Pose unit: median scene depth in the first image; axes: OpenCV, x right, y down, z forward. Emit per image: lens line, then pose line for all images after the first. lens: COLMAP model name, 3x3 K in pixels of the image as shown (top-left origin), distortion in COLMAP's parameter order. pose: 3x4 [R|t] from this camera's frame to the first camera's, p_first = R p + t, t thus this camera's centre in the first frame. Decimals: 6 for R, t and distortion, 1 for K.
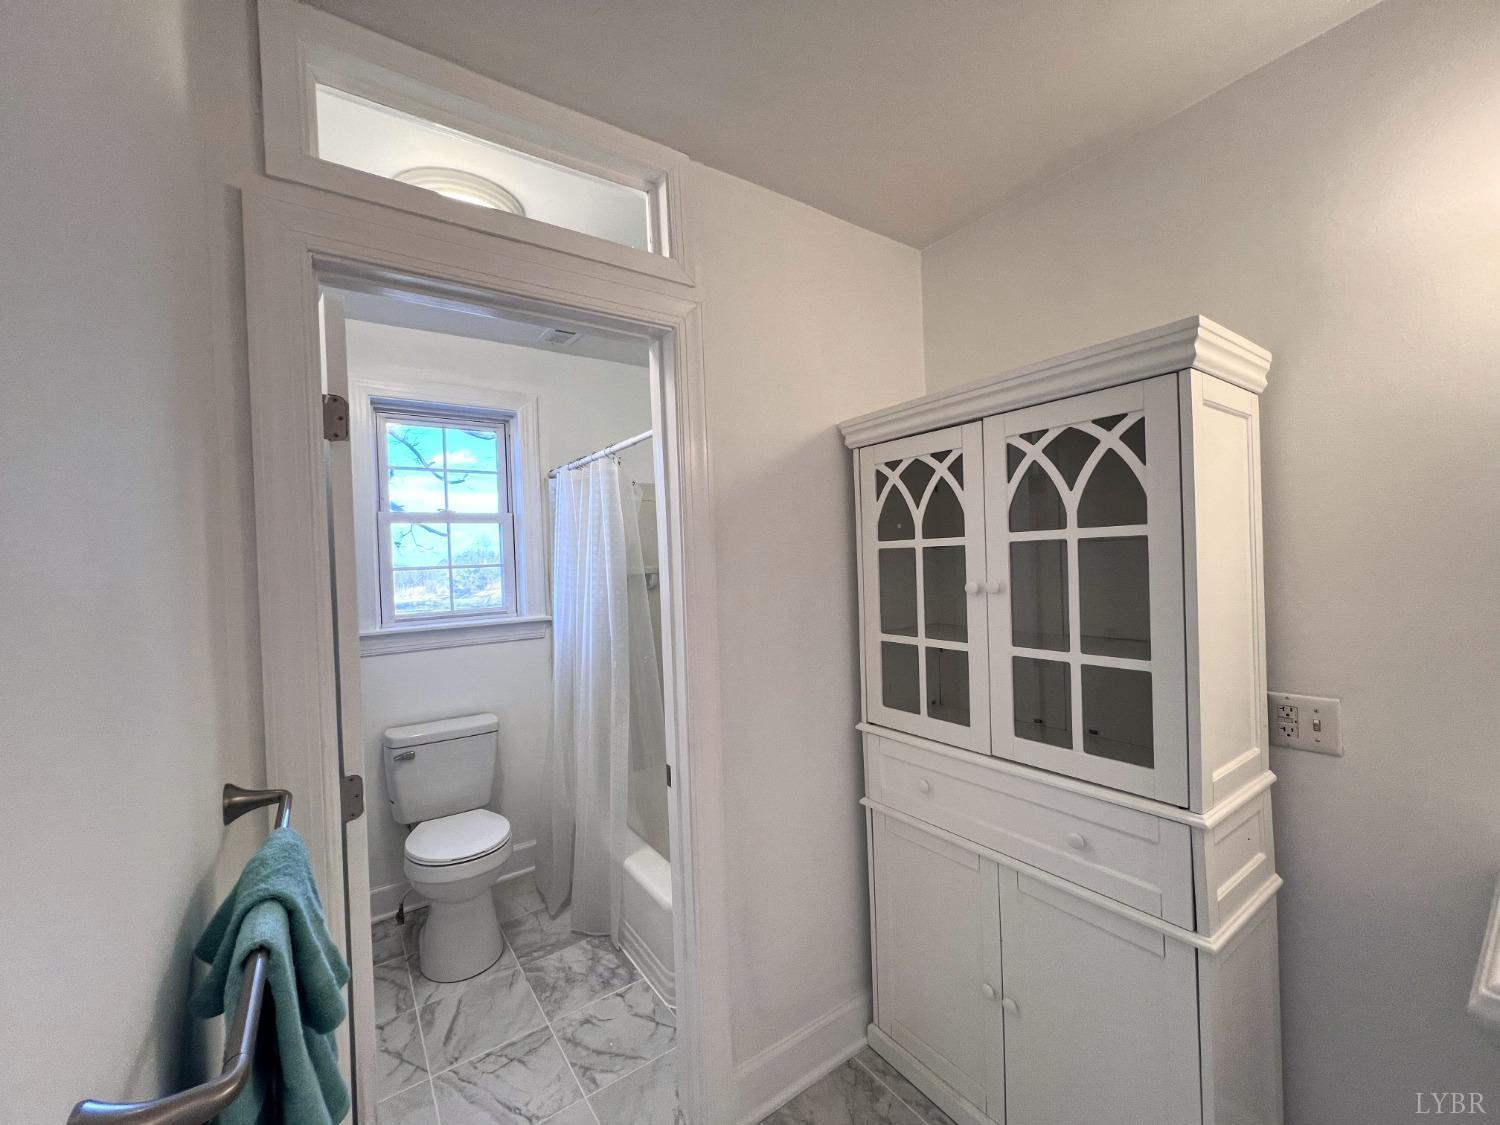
lens RADIAL K [[601.7, 0, 755.6], [0, 601.7, 563.2], [0, 0, 1]] dist [-0.002000, 0.001226]
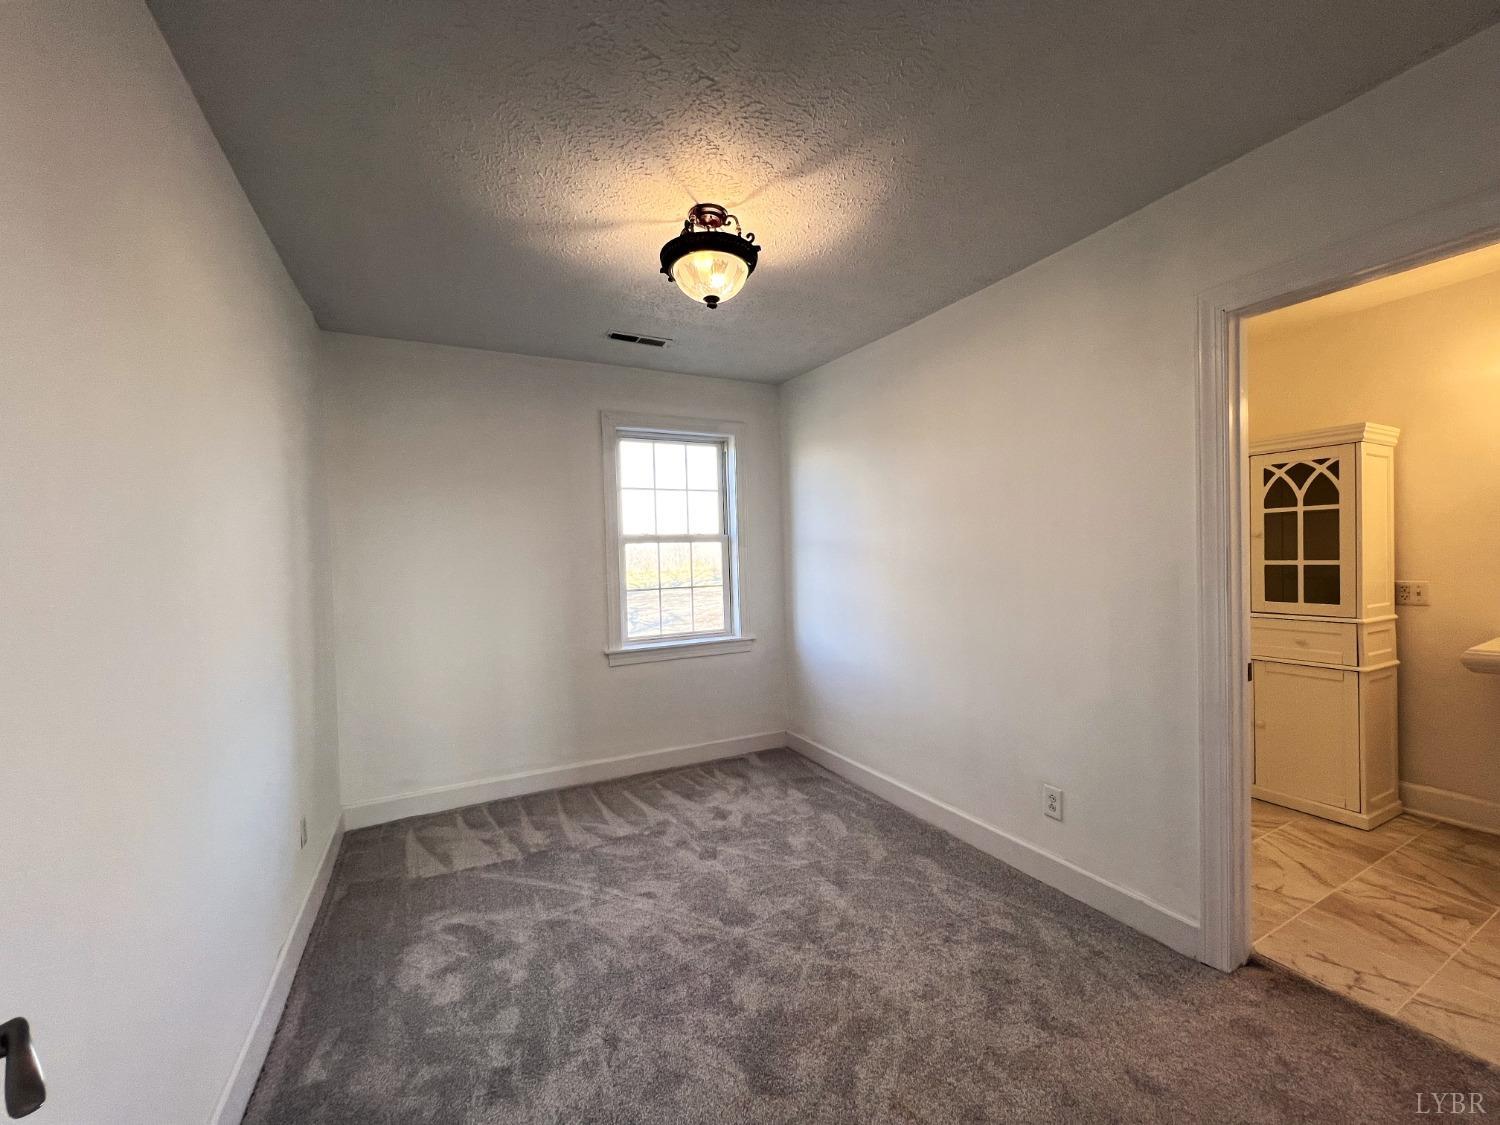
lens RADIAL K [[601.7, 0, 754.7], [0, 601.7, 563.0], [0, 0, 1]] dist [-0.002000, 0.001226]
pose [[0.990669, 0.013609, -0.135607, -1.244390], [-0.012105, 0.999856, 0.011909, 0.158091], [0.135750, -0.010156, 0.990691, -1.588596]]
